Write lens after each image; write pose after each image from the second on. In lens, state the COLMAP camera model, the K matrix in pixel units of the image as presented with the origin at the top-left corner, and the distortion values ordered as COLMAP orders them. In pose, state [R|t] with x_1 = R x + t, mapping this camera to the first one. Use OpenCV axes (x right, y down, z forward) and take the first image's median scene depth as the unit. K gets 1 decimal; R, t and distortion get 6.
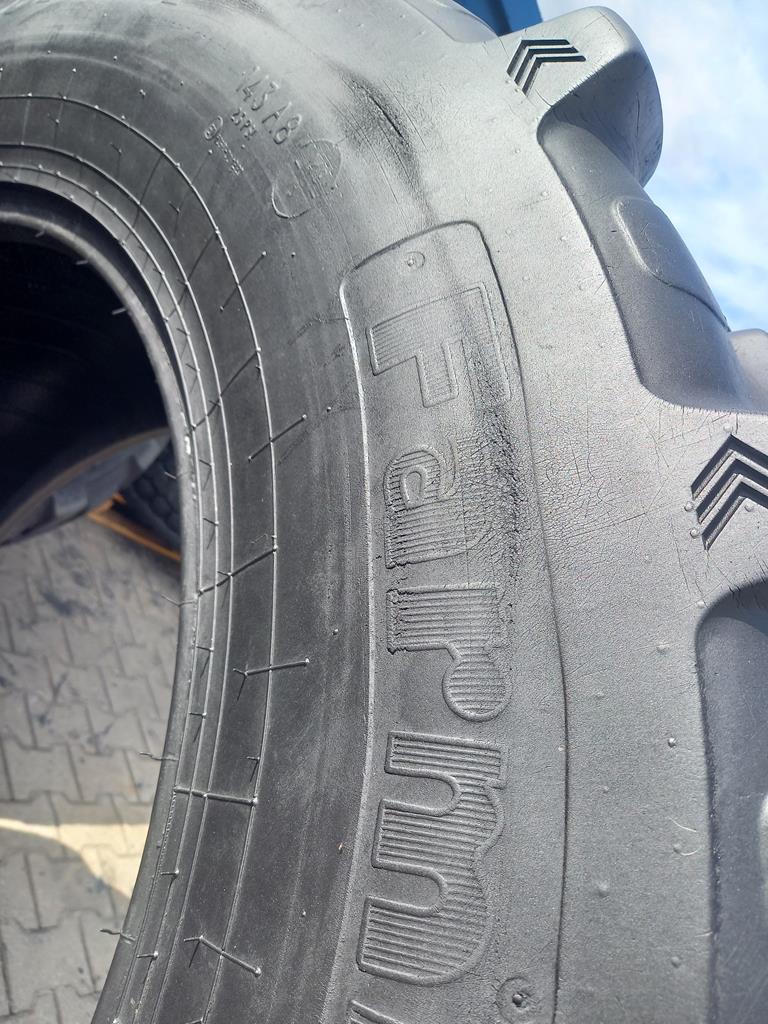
lens RADIAL K [[757.5, 0, 385.2], [0, 757.5, 511.0], [0, 0, 1]] dist [0.005433, -0.013615]
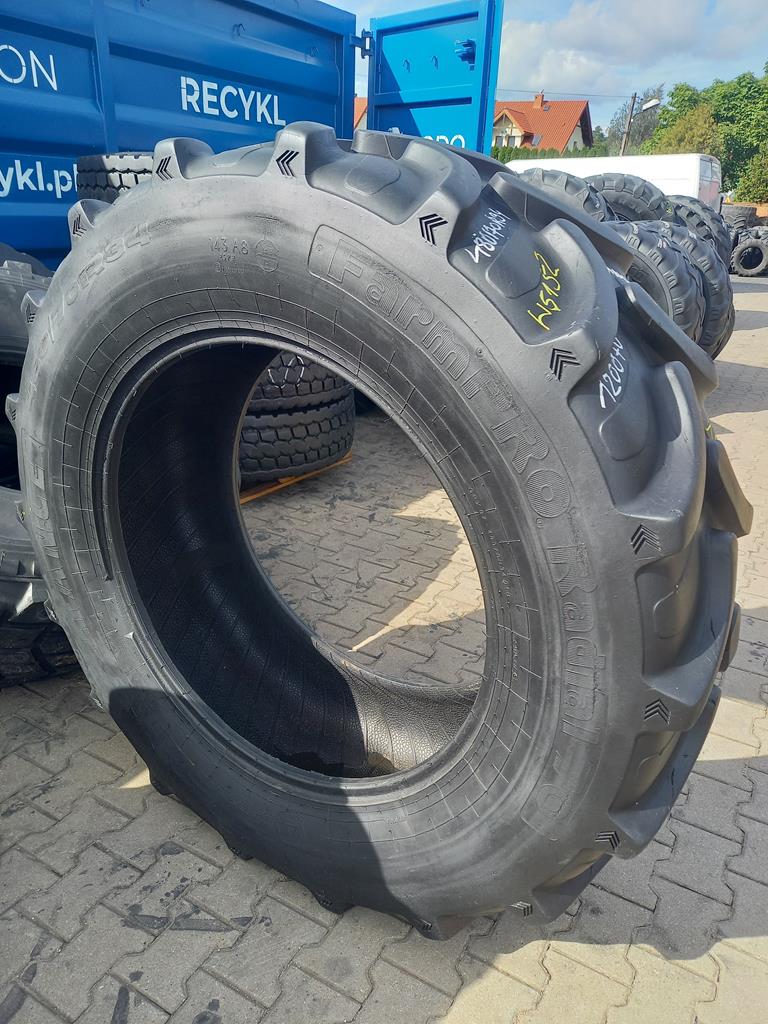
lens RADIAL K [[757.5, 0, 377.3], [0, 757.5, 520.0], [0, 0, 1]] dist [0.005433, -0.013615]
pose [[0.634164, -0.756721, -0.158773, -0.026591], [0.772662, 0.612569, 0.166594, 0.003740], [-0.028806, -0.228326, 0.973159, -0.380262]]
